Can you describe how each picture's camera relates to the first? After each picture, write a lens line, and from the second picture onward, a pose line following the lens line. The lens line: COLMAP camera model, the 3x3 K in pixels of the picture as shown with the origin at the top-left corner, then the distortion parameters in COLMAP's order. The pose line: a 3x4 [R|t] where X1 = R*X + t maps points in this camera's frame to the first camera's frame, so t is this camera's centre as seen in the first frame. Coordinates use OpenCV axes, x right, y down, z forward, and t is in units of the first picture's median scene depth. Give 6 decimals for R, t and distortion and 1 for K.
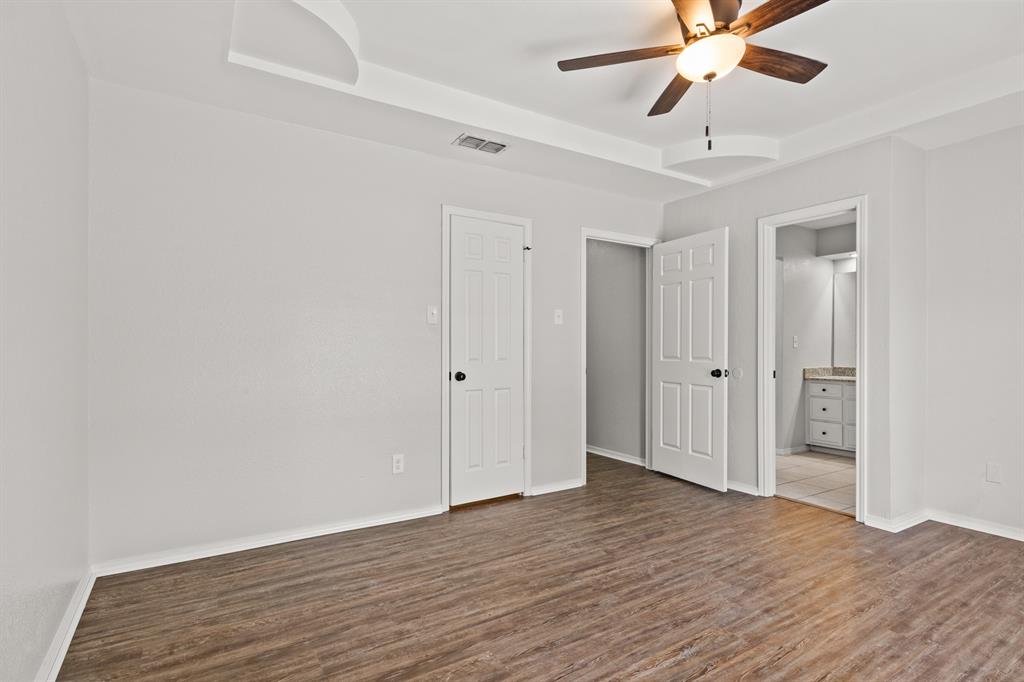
lens RADIAL K [[514.7, 0, 511.5], [0, 514.7, 346.3], [0, 0, 1]] dist [-0.001212, -0.000794]
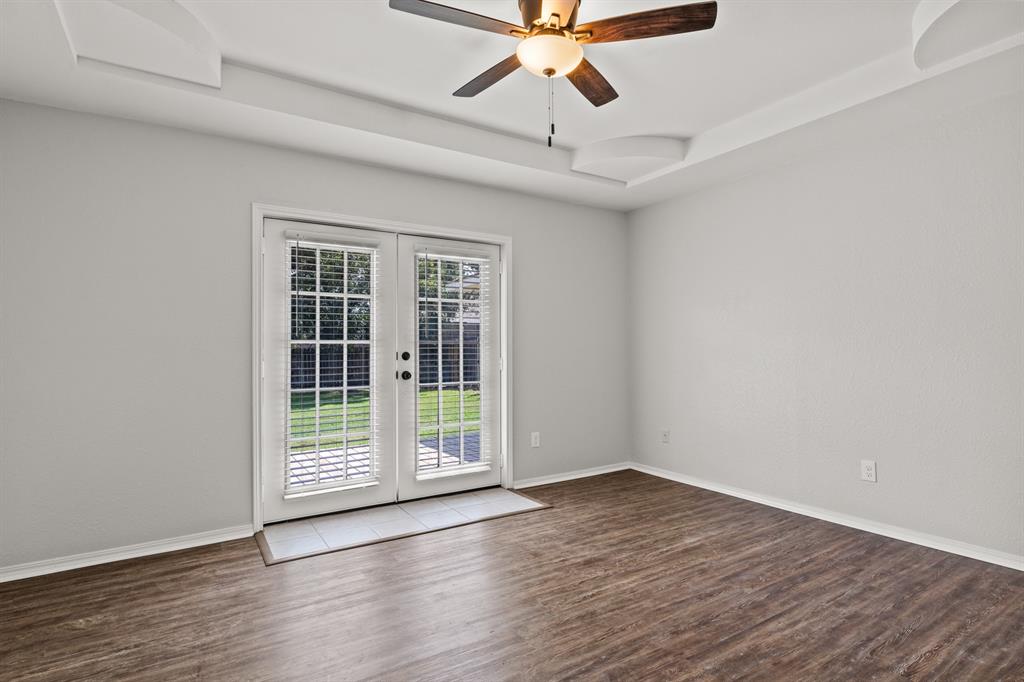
lens RADIAL K [[514.7, 0, 511.5], [0, 514.7, 346.3], [0, 0, 1]] dist [-0.001212, -0.000794]
pose [[-0.999960, 0.006052, -0.006634, 0.431169], [0.006030, 0.999976, 0.003301, -0.008489], [0.006654, 0.003260, -0.999973, 1.807858]]
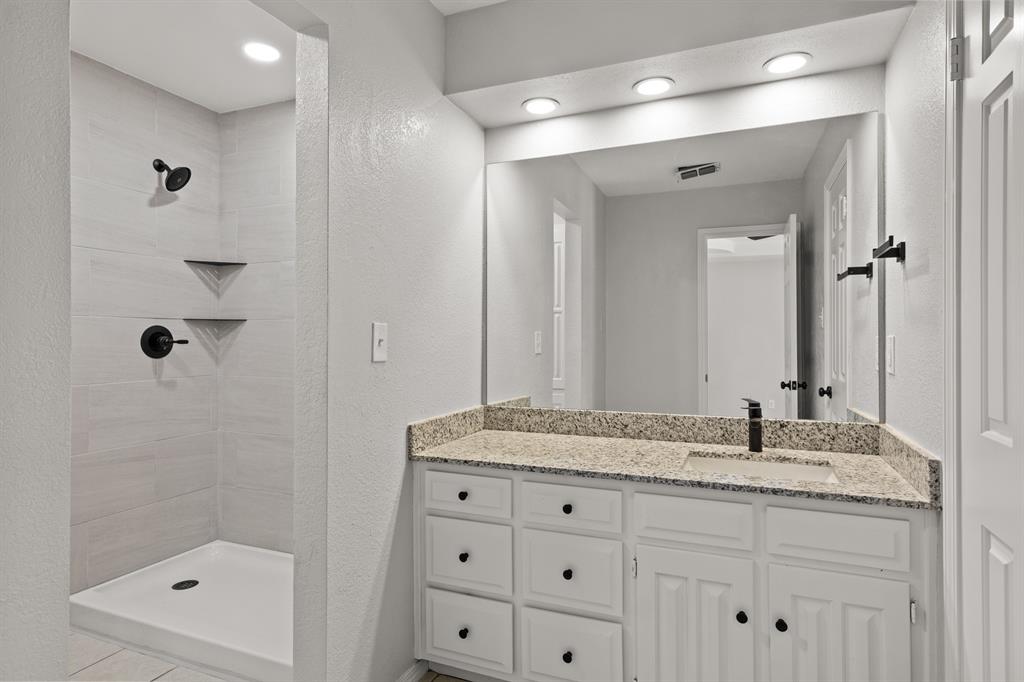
lens RADIAL K [[559.6, 0, 515.4], [0, 559.6, 340.9], [0, 0, 1]] dist [0.011282, 0.000248]
pose [[0.812760, -0.004211, 0.582584, 0.982728], [0.004827, 0.999988, 0.000494, -0.021817], [-0.582579, 0.002411, 0.812770, 1.587953]]
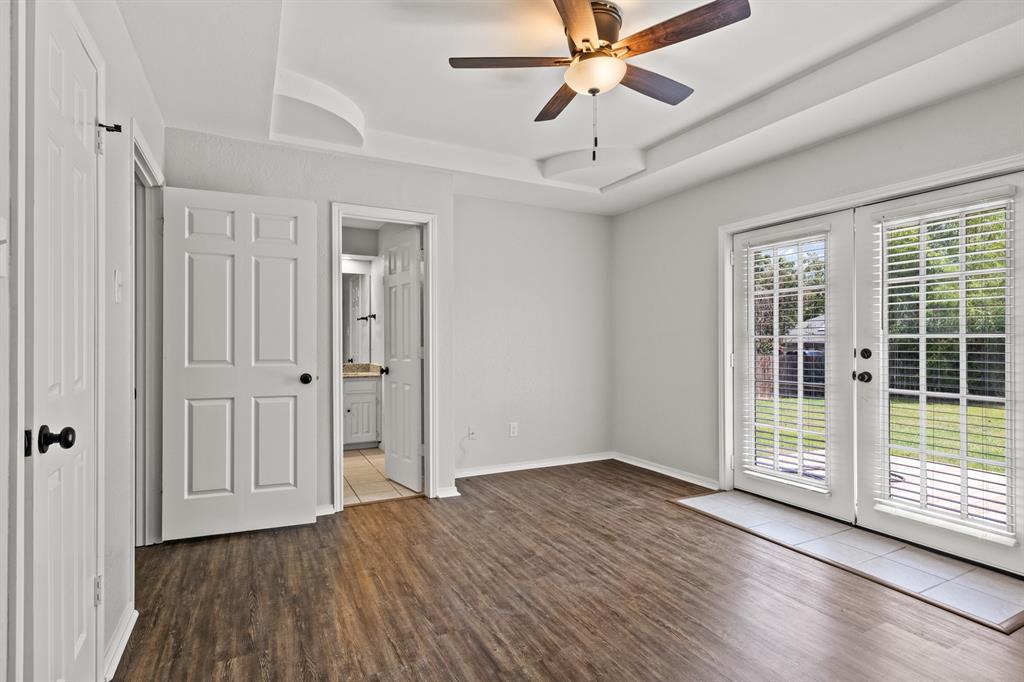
lens RADIAL K [[512.2, 0, 525.5], [0, 512.2, 342.0], [0, 0, 1]] dist [0.001423, 0.000665]
pose [[0.068297, 0.001621, 0.997664, -0.613951], [0.002461, 0.999995, -0.001793, -0.003266], [-0.997662, 0.002578, 0.068293, 0.990096]]
